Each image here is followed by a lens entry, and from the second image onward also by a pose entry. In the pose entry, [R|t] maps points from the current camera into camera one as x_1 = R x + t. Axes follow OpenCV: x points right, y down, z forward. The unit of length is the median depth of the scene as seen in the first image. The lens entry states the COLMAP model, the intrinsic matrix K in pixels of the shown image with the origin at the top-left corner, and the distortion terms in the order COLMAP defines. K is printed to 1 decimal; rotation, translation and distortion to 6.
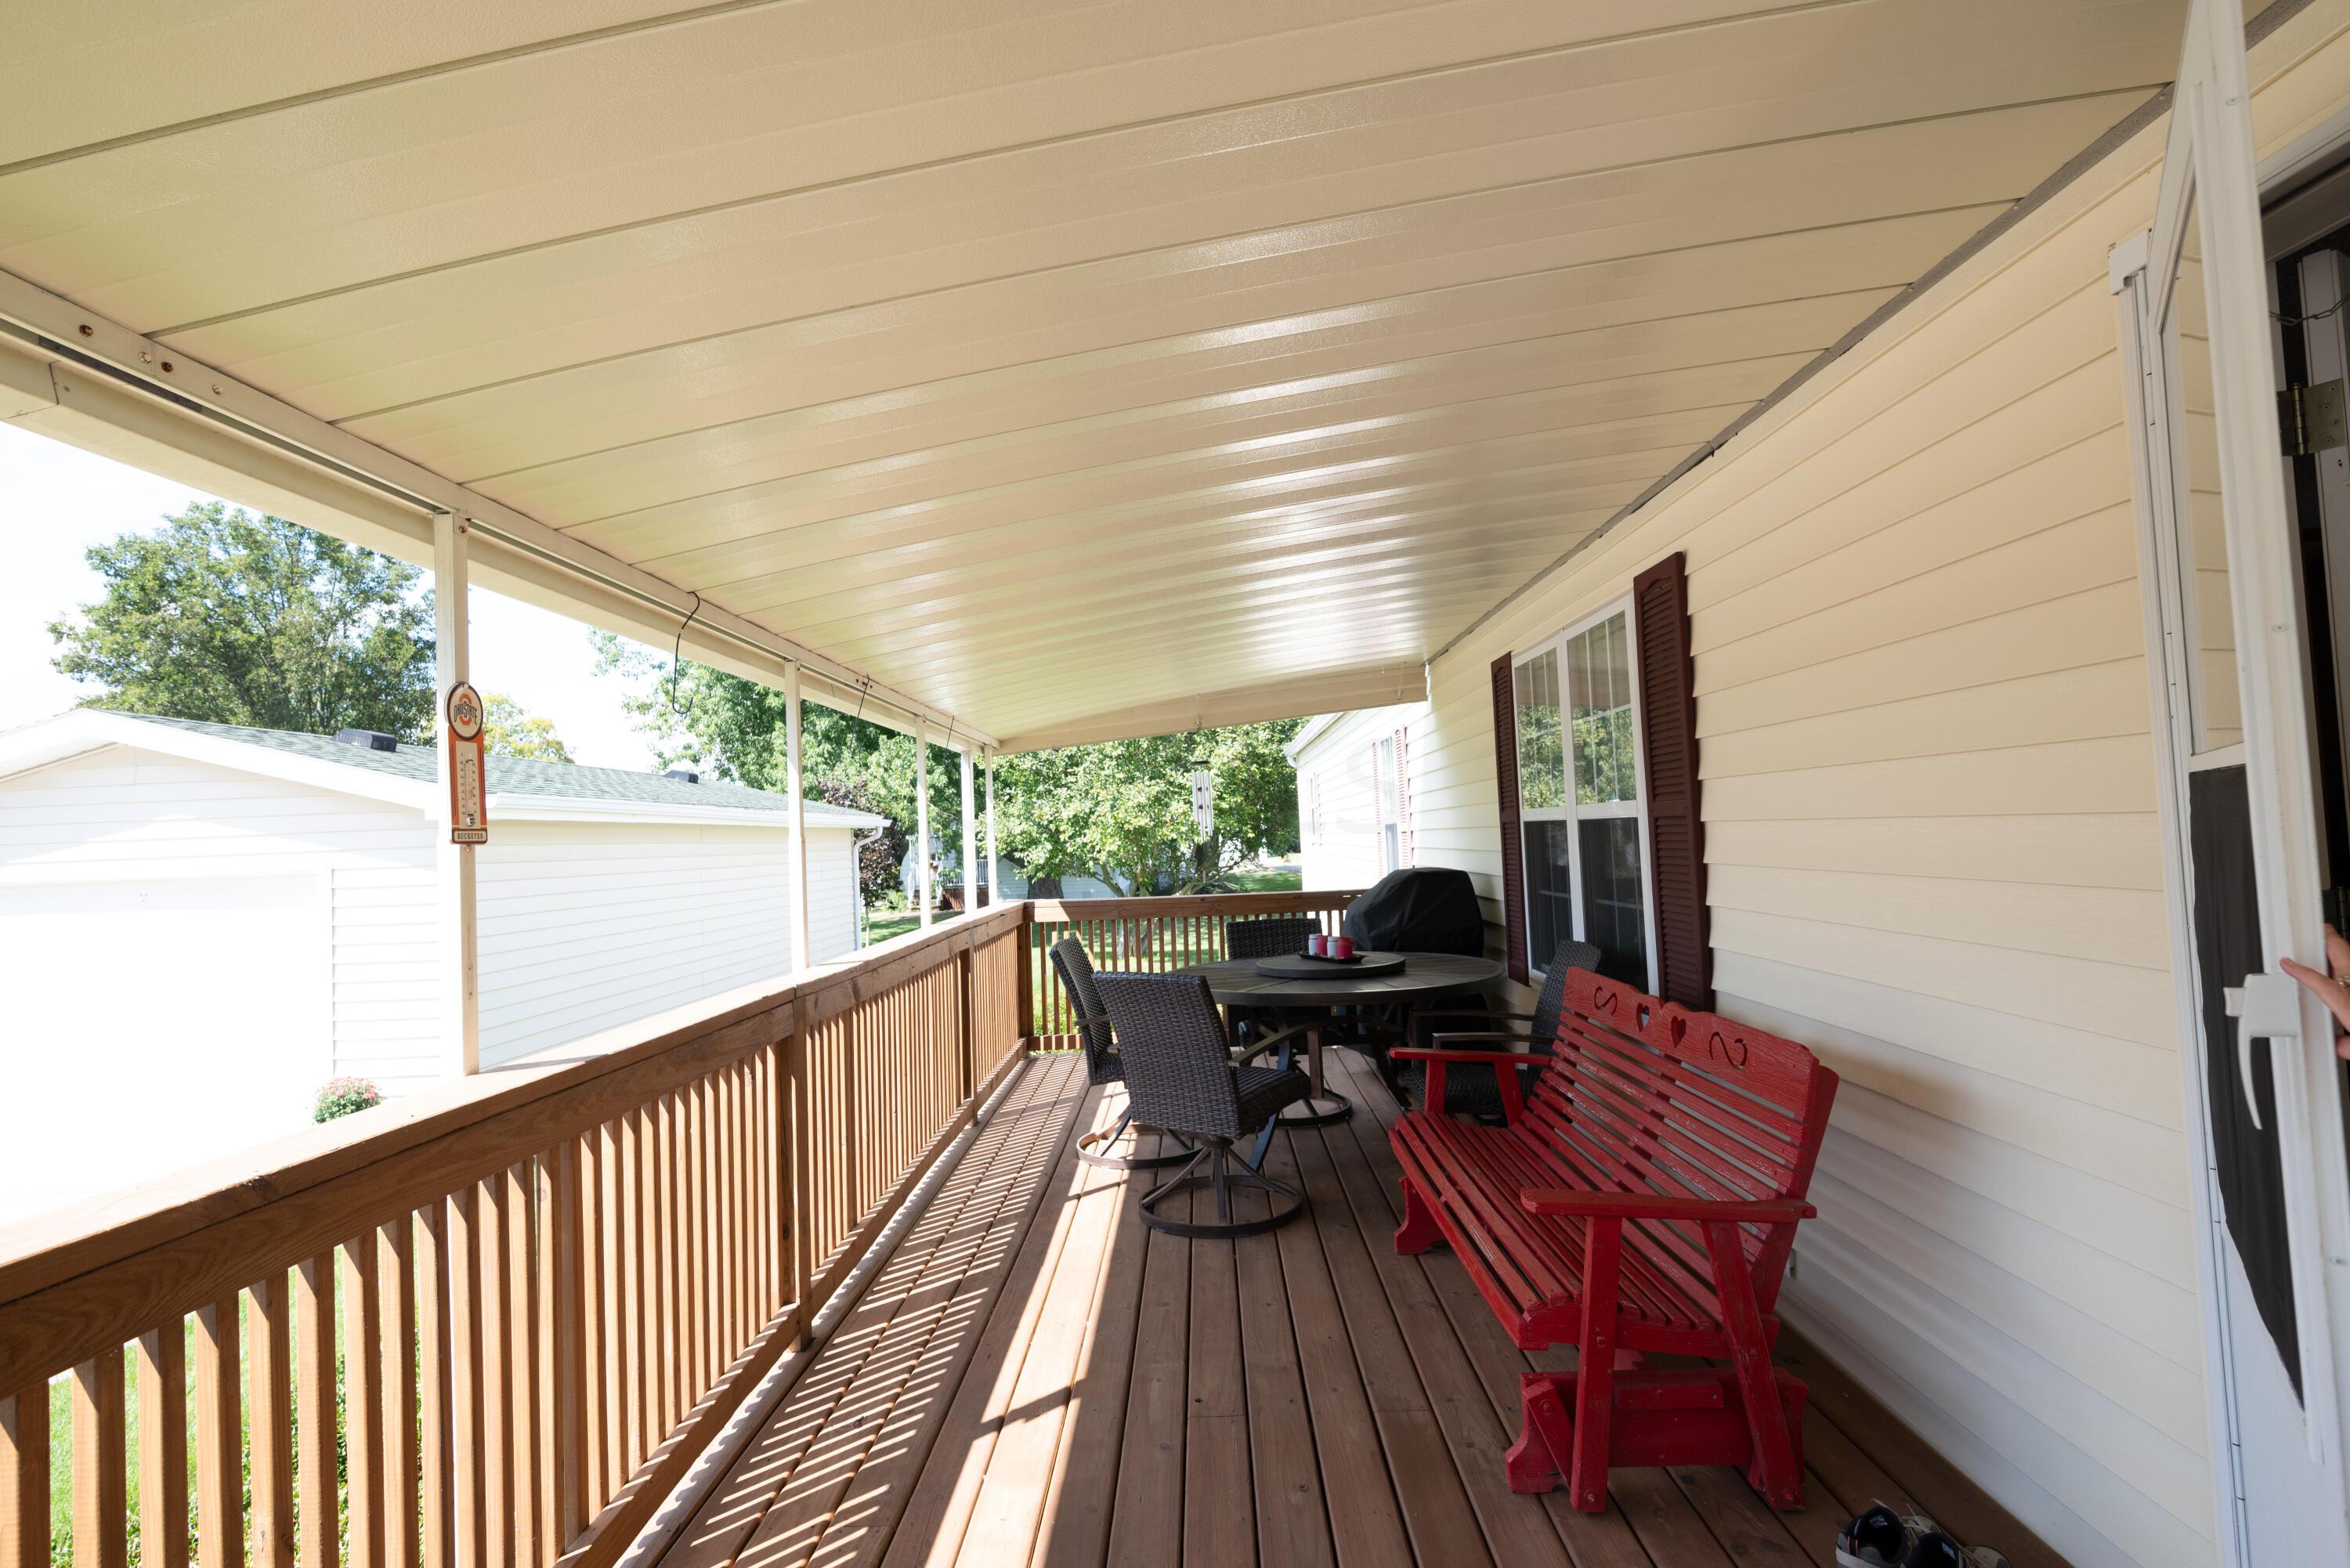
lens RADIAL K [[1154.5, 0, 1175.0], [0, 1154.5, 784.0], [0, 0, 1]] dist [0.004386, 0.000830]
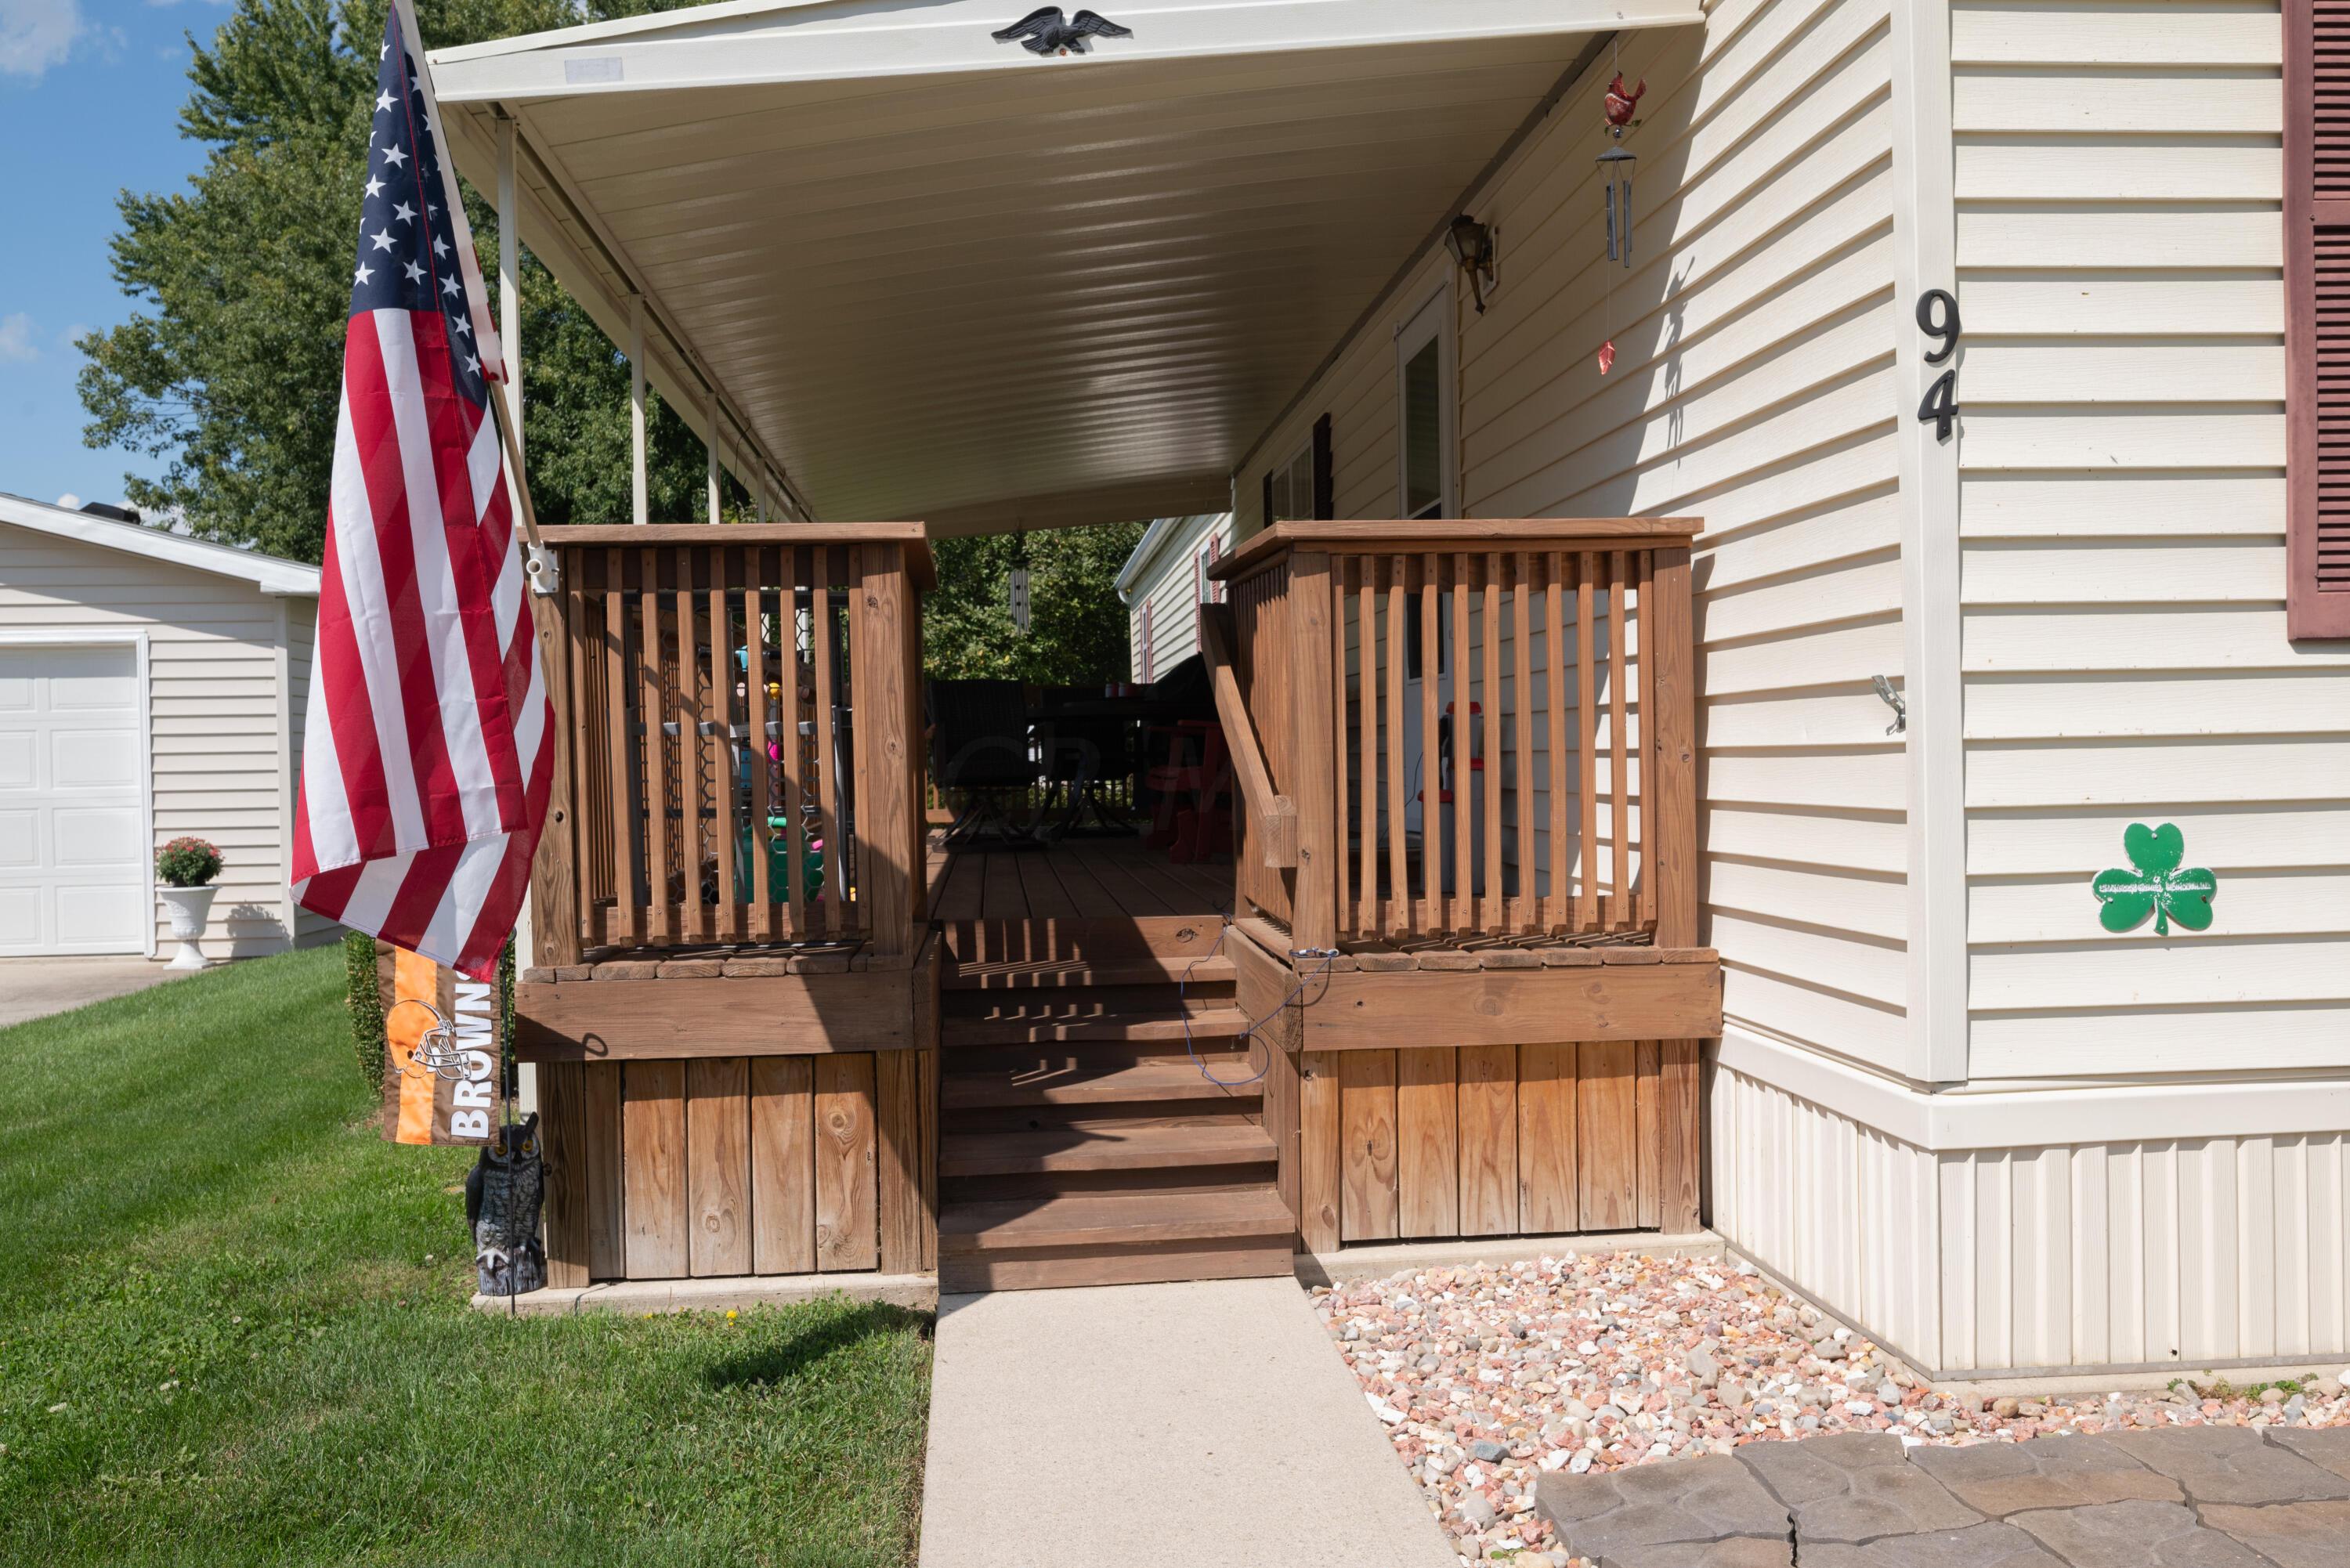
lens RADIAL K [[1953.1, 0, 1175.0], [0, 1953.1, 784.0], [0, 0, 1]] dist [-0.002112, 0.001749]
pose [[0.992877, 0.021082, 0.117265, -0.035620], [-0.027679, 0.998107, 0.054916, 0.070316], [-0.115885, -0.057771, 0.991581, -0.684760]]
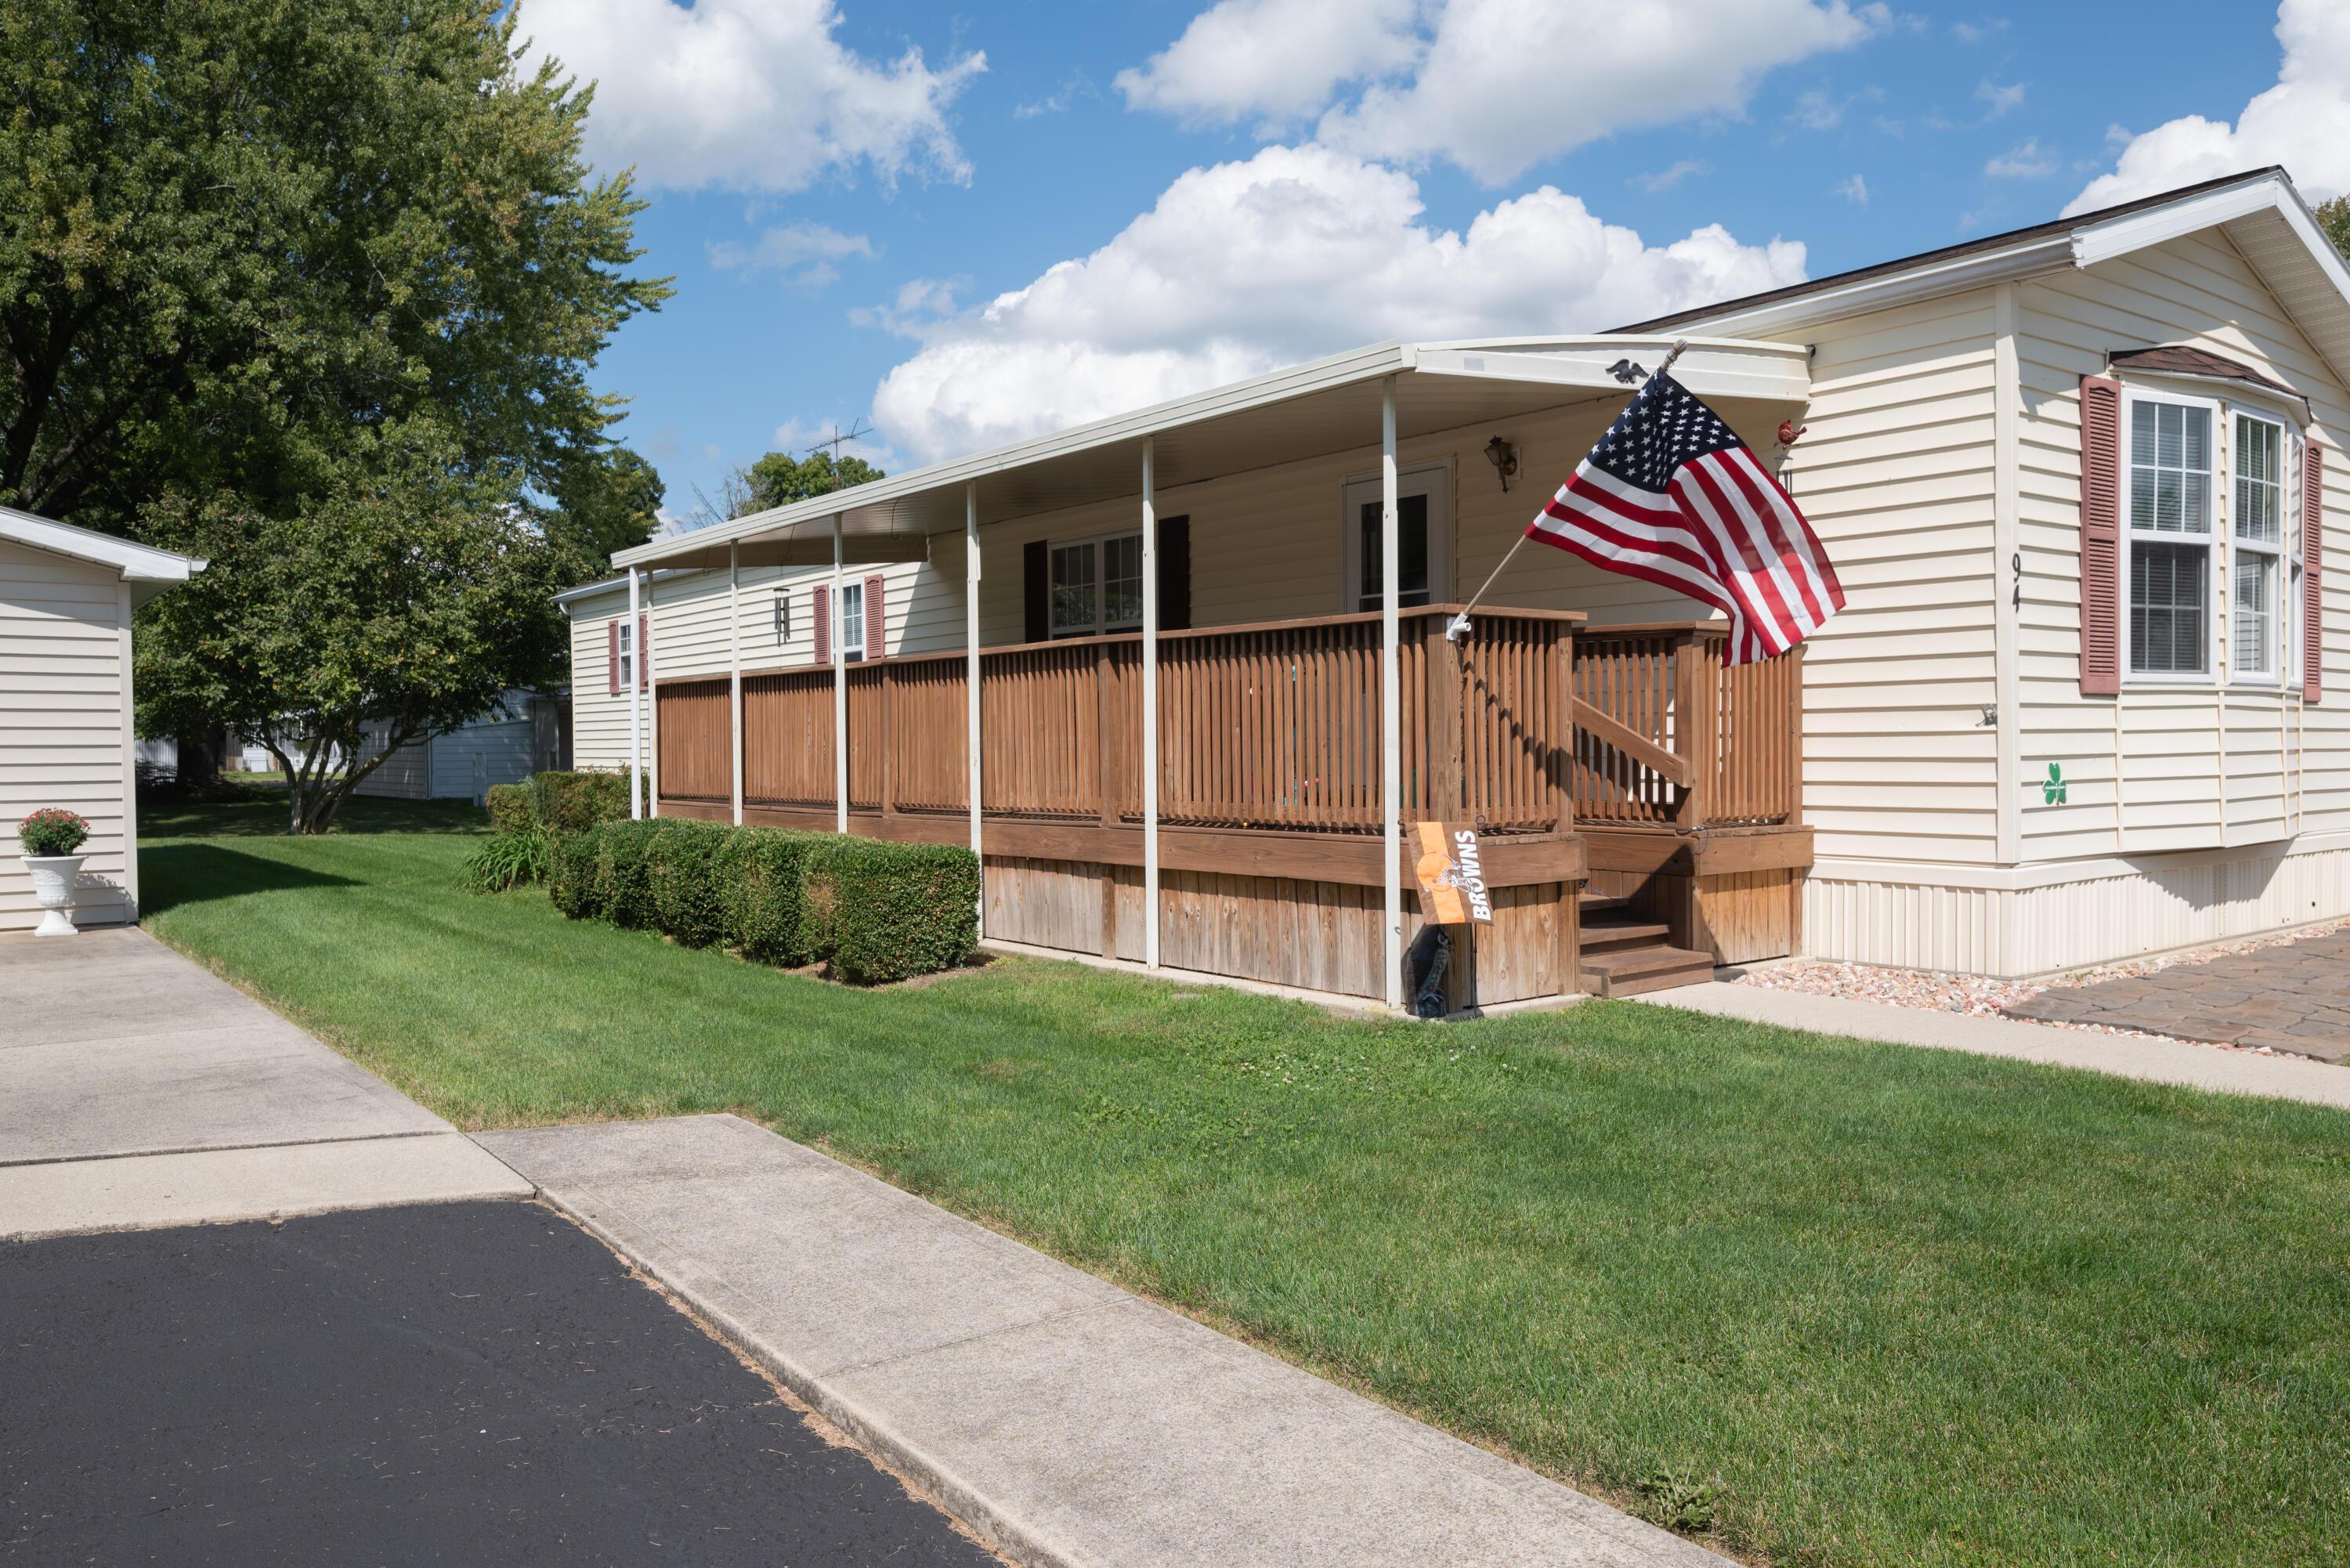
lens RADIAL K [[1653.3, 0, 1175.0], [0, 1653.3, 784.0], [0, 0, 1]] dist [0.002004, -0.001596]
pose [[0.771059, 0.018855, 0.636484, -0.725309], [-0.052380, 0.998052, 0.033889, 0.101361], [-0.634606, -0.059470, 0.770545, -0.695904]]
